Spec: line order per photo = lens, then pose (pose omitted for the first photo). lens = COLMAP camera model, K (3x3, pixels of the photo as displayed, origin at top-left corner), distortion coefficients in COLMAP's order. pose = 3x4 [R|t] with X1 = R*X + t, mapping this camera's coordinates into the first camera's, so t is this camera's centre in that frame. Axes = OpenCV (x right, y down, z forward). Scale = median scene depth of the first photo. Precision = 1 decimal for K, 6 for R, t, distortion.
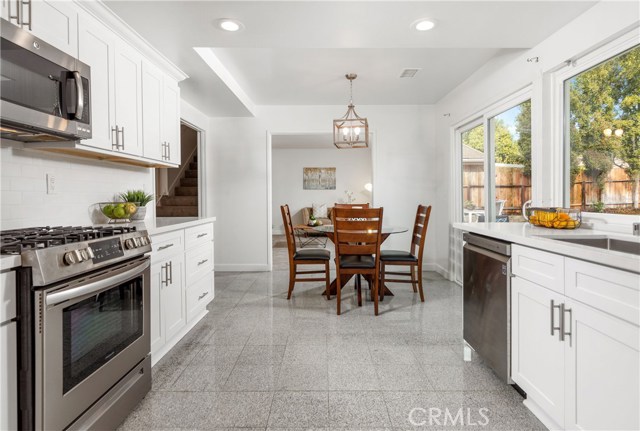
lens RADIAL K [[345.5, 0, 321.6], [0, 345.5, 194.6], [0, 0, 1]] dist [0.001454, 0.000164]
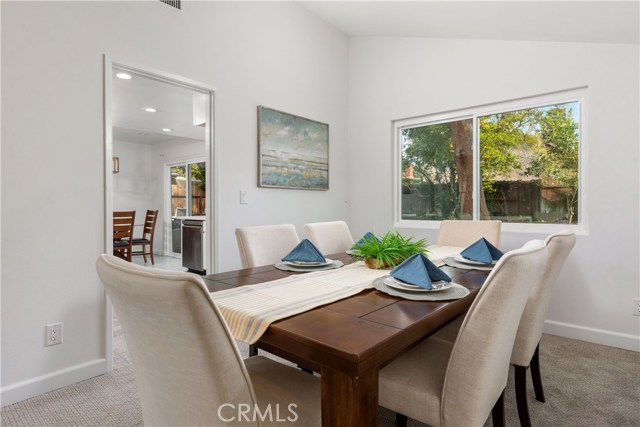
lens RADIAL K [[353.8, 0, 332.8], [0, 353.8, 214.8], [0, 0, 1]] dist [-0.000124, -0.000013]
pose [[0.630023, -0.021636, 0.776275, -0.521226], [-0.003137, 0.999533, 0.030404, -0.002286], [-0.776570, -0.021590, 0.629661, -0.839579]]
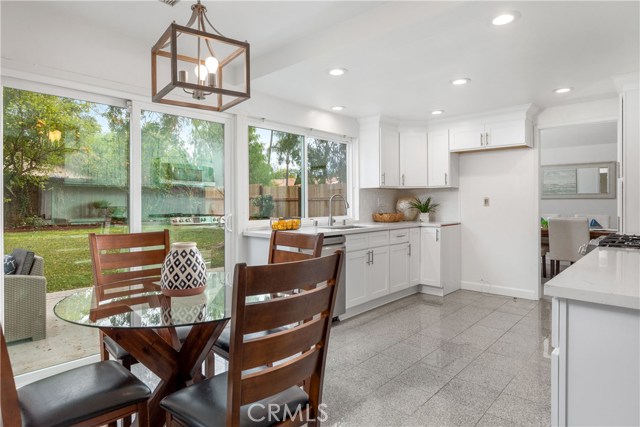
lens RADIAL K [[386.7, 0, 318.2], [0, 386.7, 201.5], [0, 0, 1]] dist [-0.003625, -0.001323]
pose [[-0.752035, -0.001615, 0.659121, -0.345905], [-0.004061, 0.999989, -0.002184, -0.017338], [-0.659111, -0.004319, -0.752033, 1.295763]]
